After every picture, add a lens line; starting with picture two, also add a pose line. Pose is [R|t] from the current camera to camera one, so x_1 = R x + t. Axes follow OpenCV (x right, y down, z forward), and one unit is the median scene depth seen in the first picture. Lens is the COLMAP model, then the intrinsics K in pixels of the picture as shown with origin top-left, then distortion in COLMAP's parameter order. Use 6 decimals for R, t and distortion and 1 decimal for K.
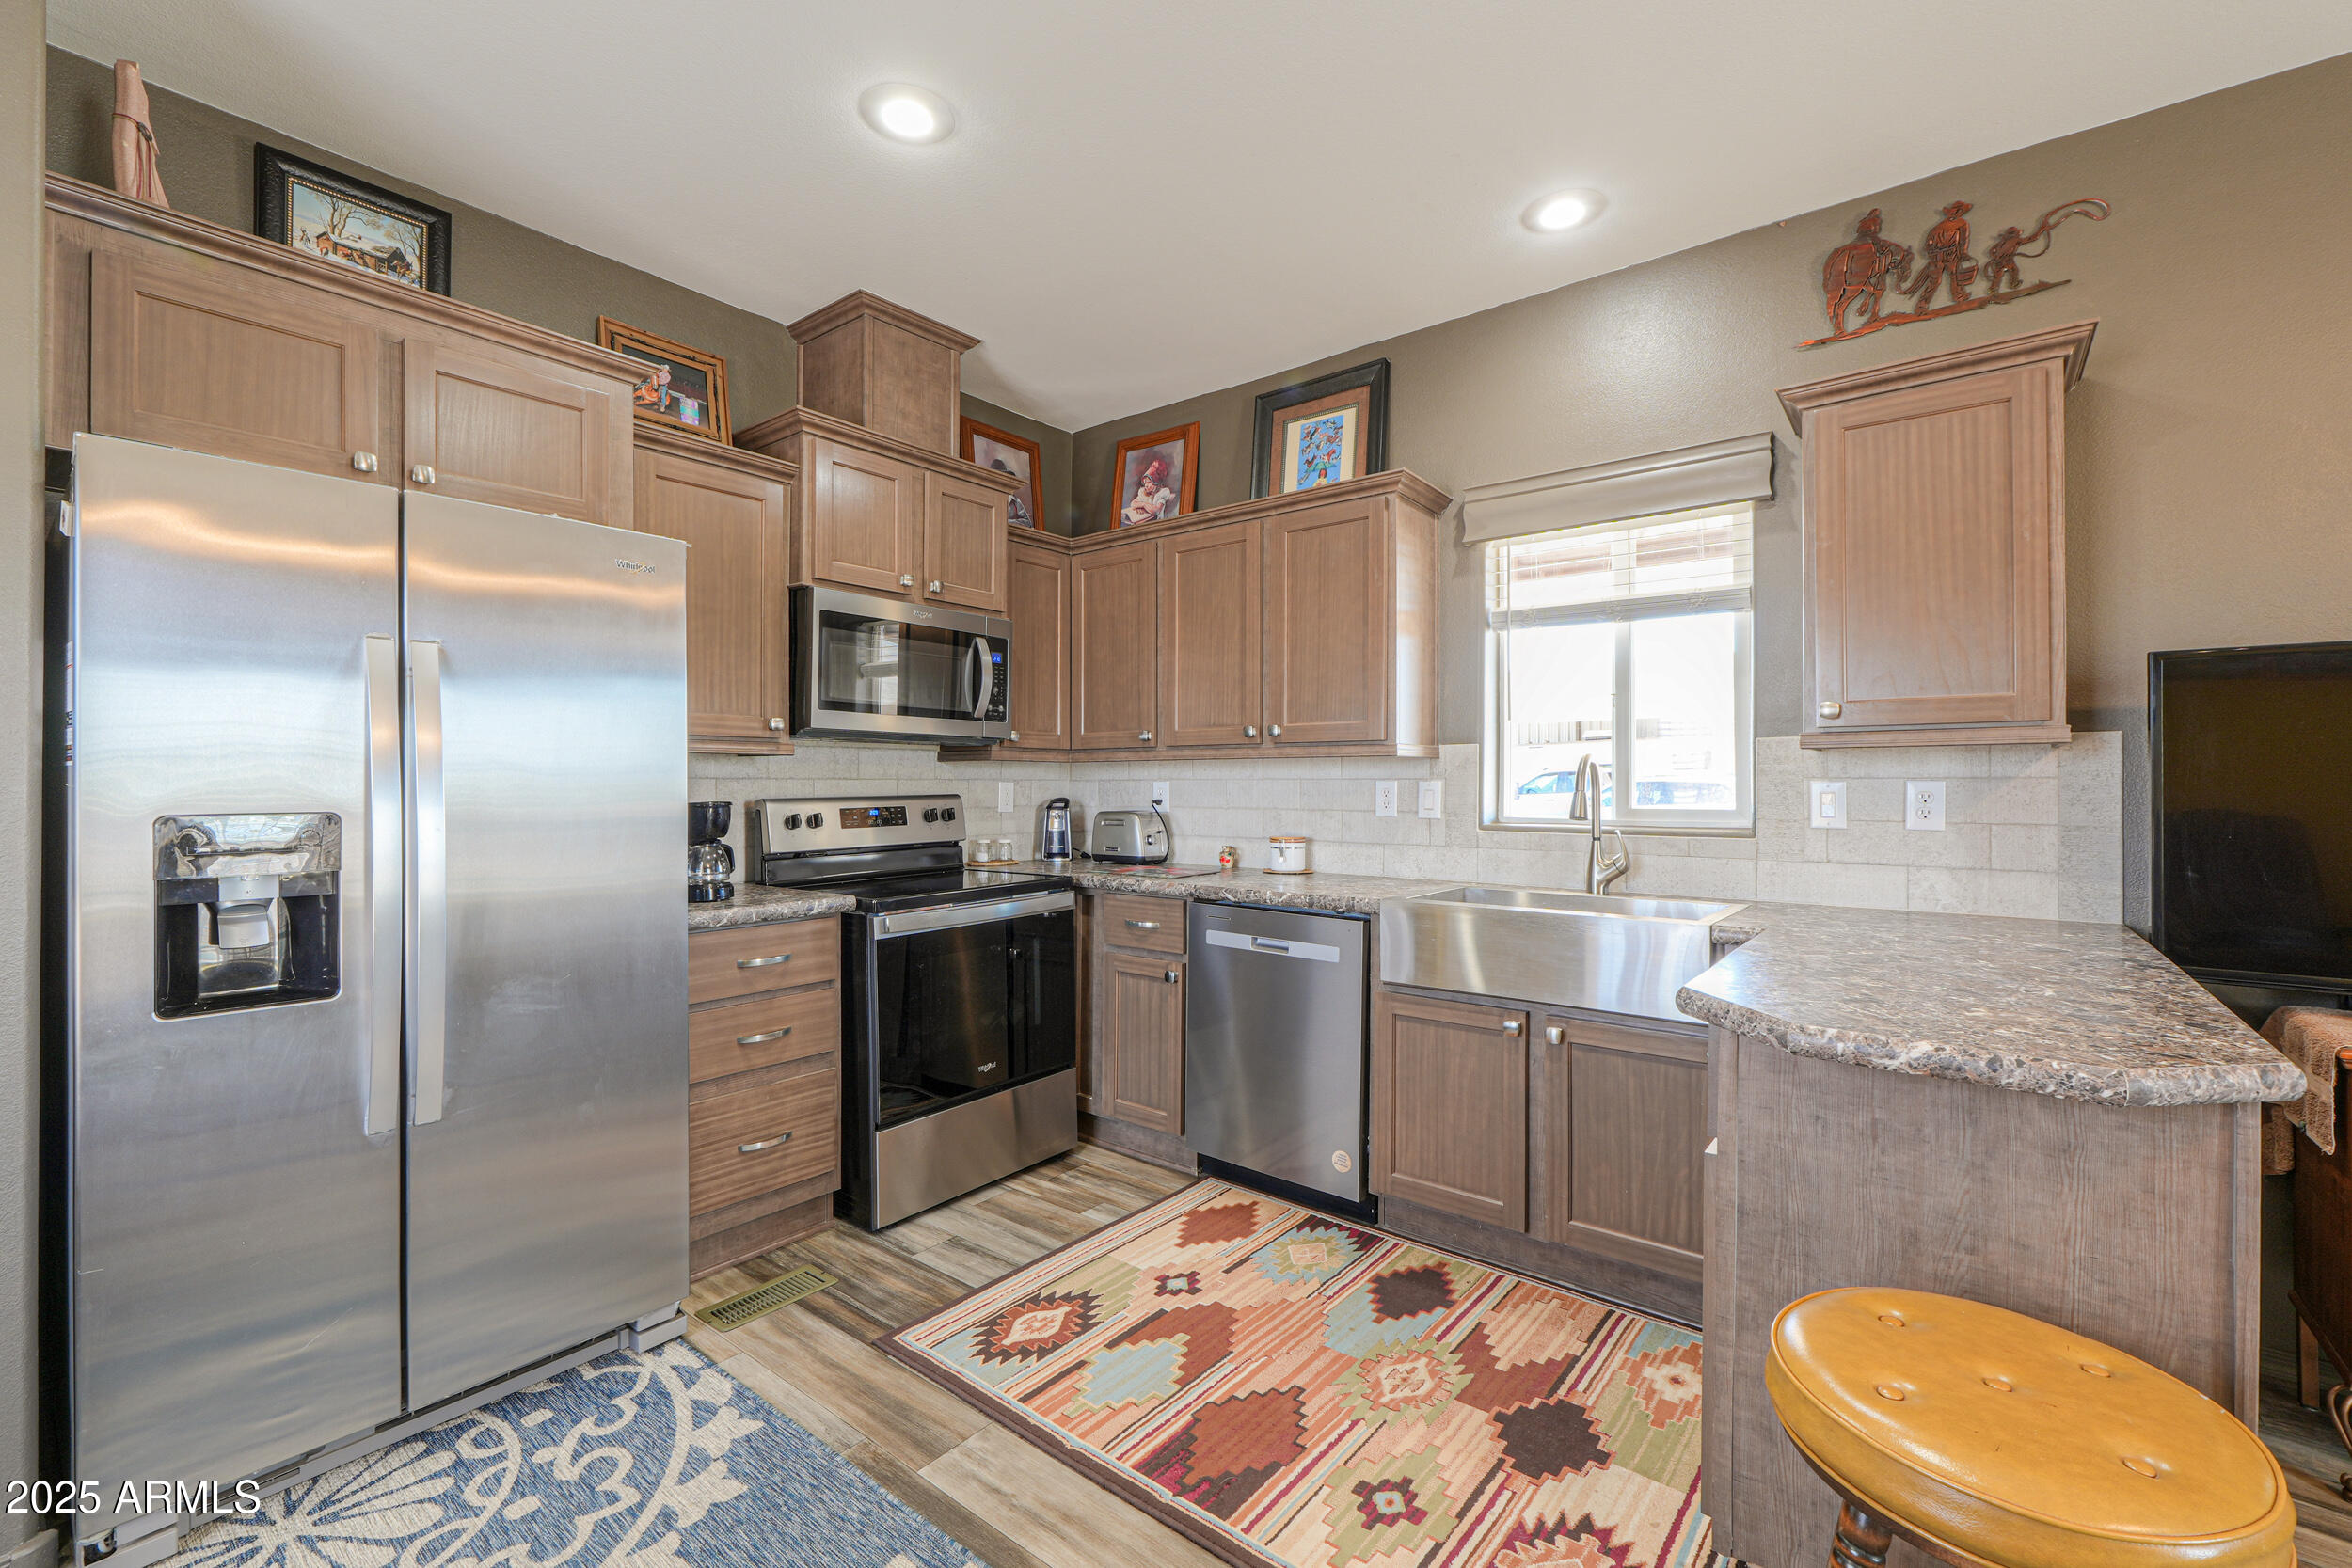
lens RADIAL K [[991.3, 0, 1201.1], [0, 991.3, 783.3], [0, 0, 1]] dist [-0.008170, 0.002054]
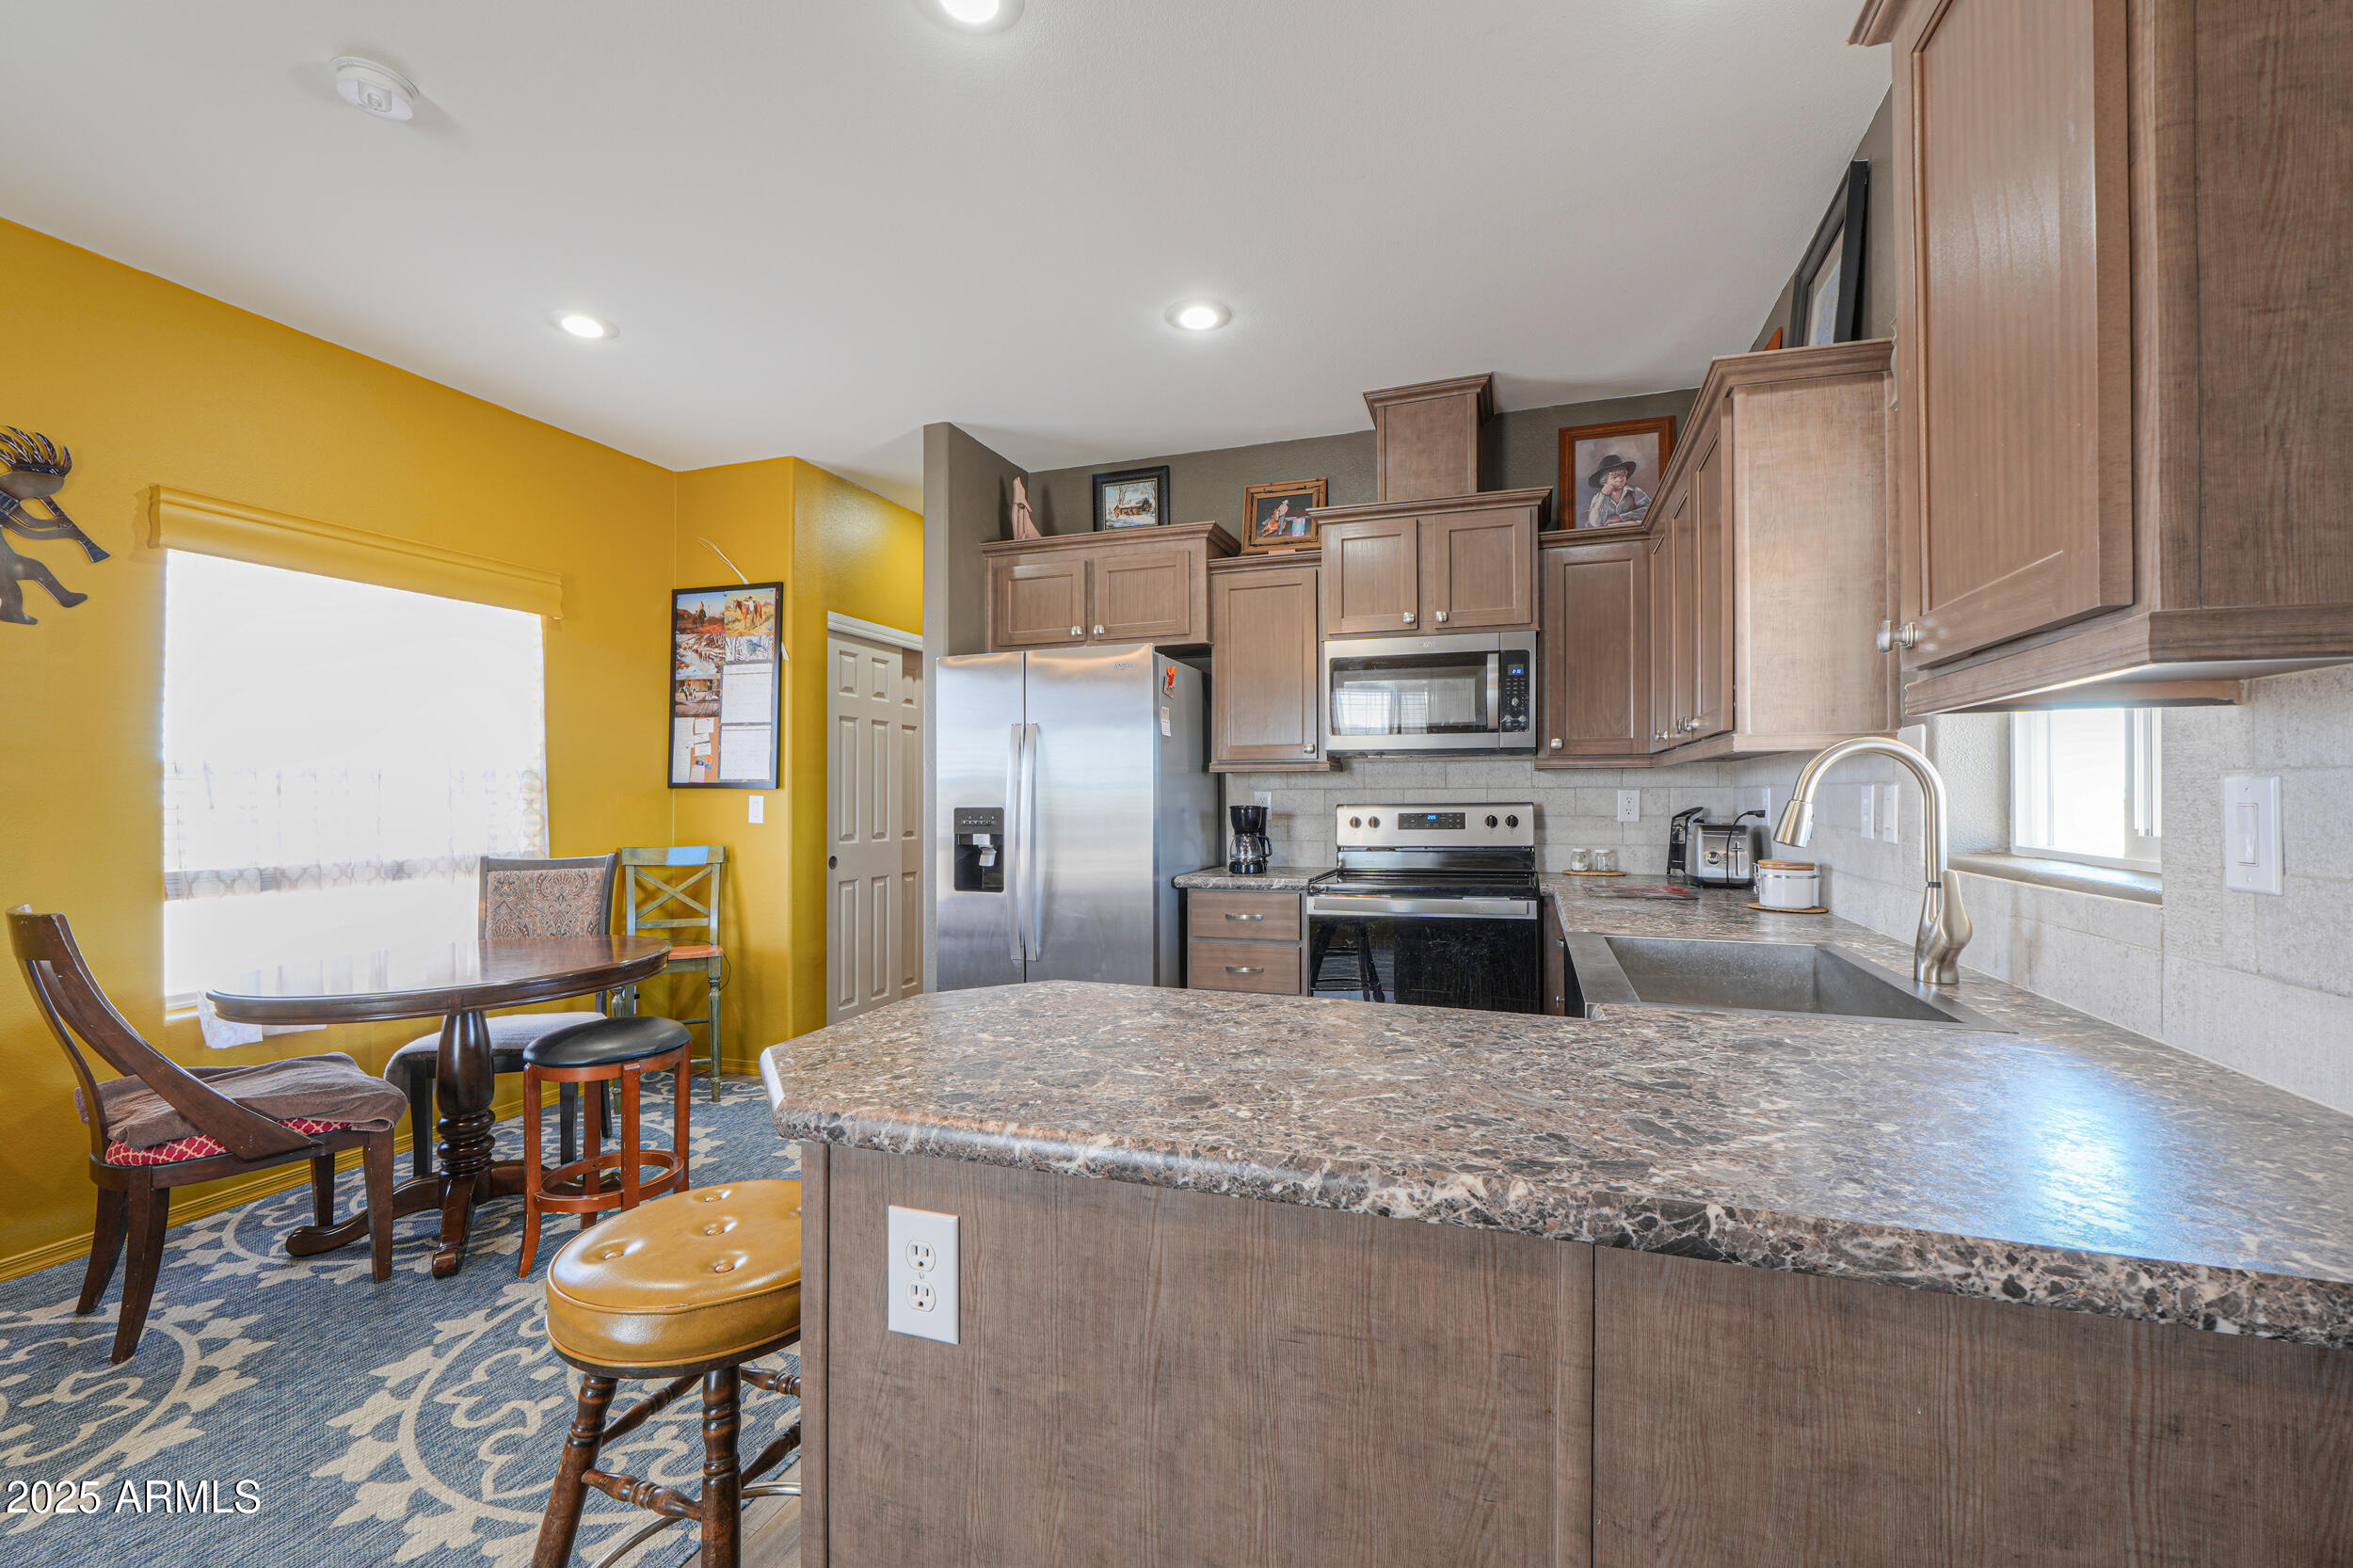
lens RADIAL K [[991.8, 0, 1178.5], [0, 991.8, 786.6], [0, 0, 1]] dist [-0.008170, 0.002054]
pose [[0.328212, -0.009416, -0.944557, 0.868552], [0.004619, 0.999954, -0.008363, 0.002605], [0.944593, -0.001618, 0.328240, 0.432533]]
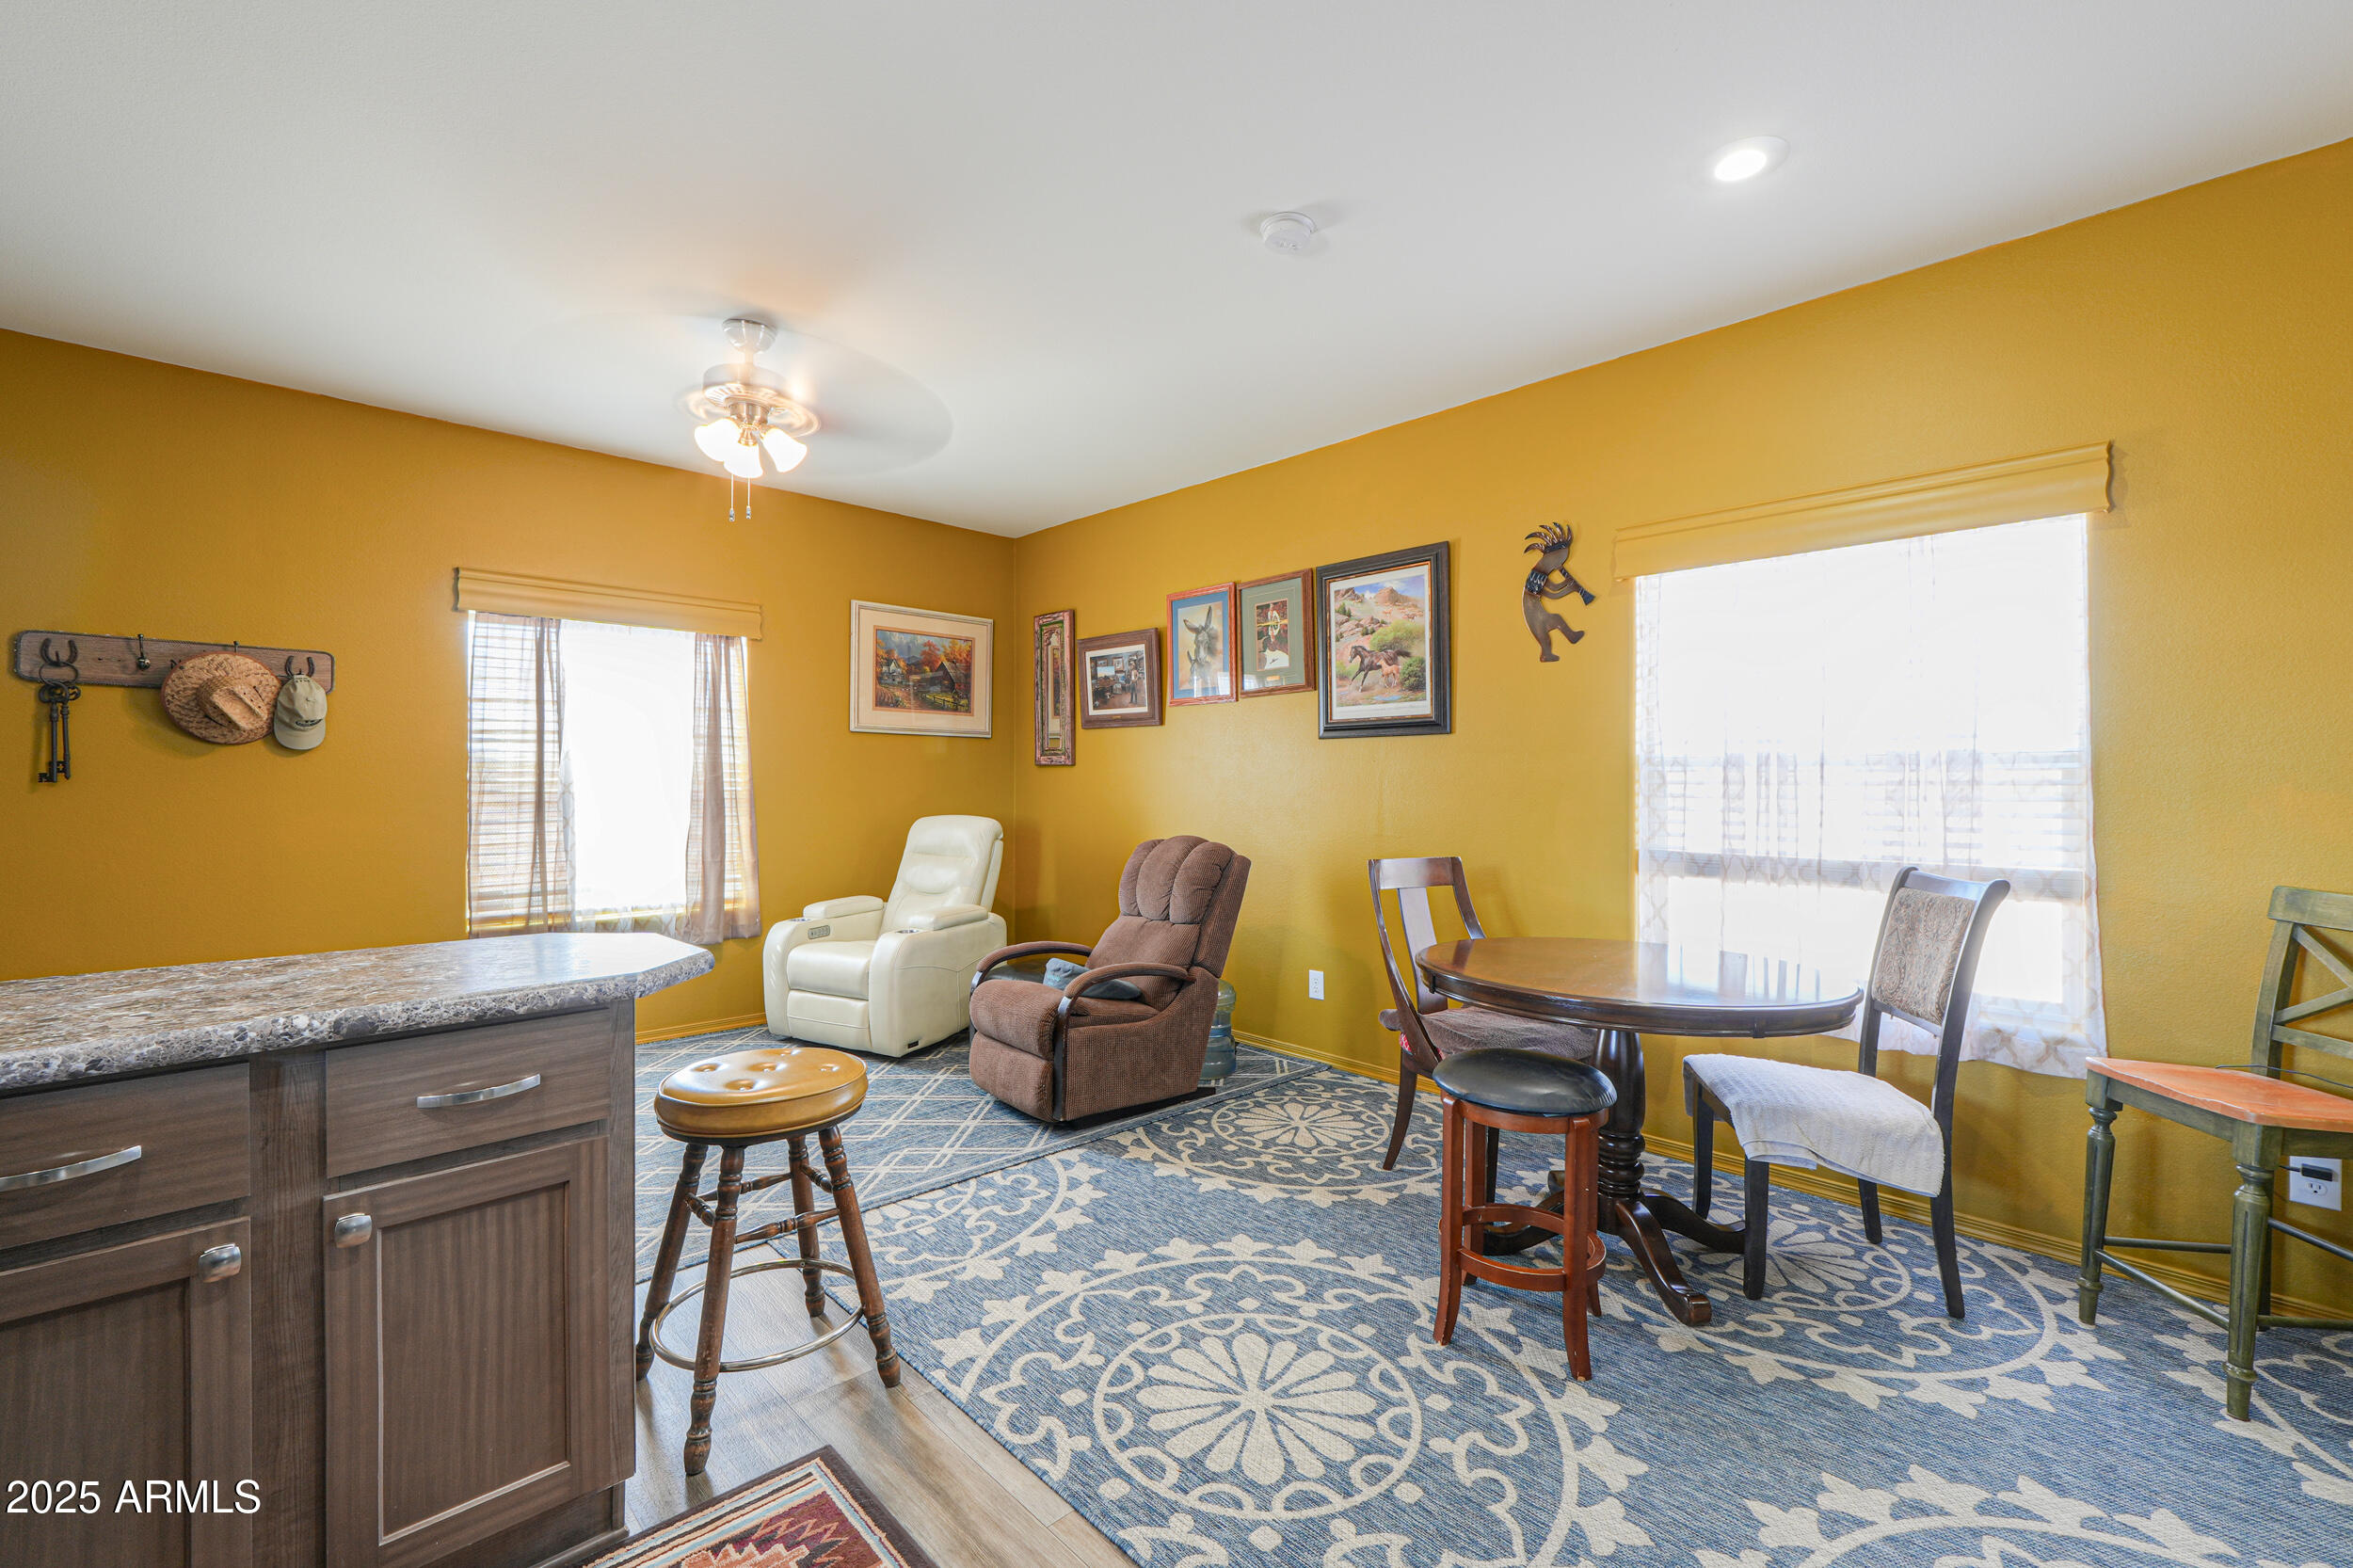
lens RADIAL K [[991.8, 0, 1208.0], [0, 991.8, 797.2], [0, 0, 1]] dist [-0.008170, 0.002054]
pose [[-0.992132, -0.009898, 0.124807, -0.136773], [-0.008421, 0.999888, 0.012360, 0.002026], [-0.124916, 0.011212, -0.992104, 1.097349]]
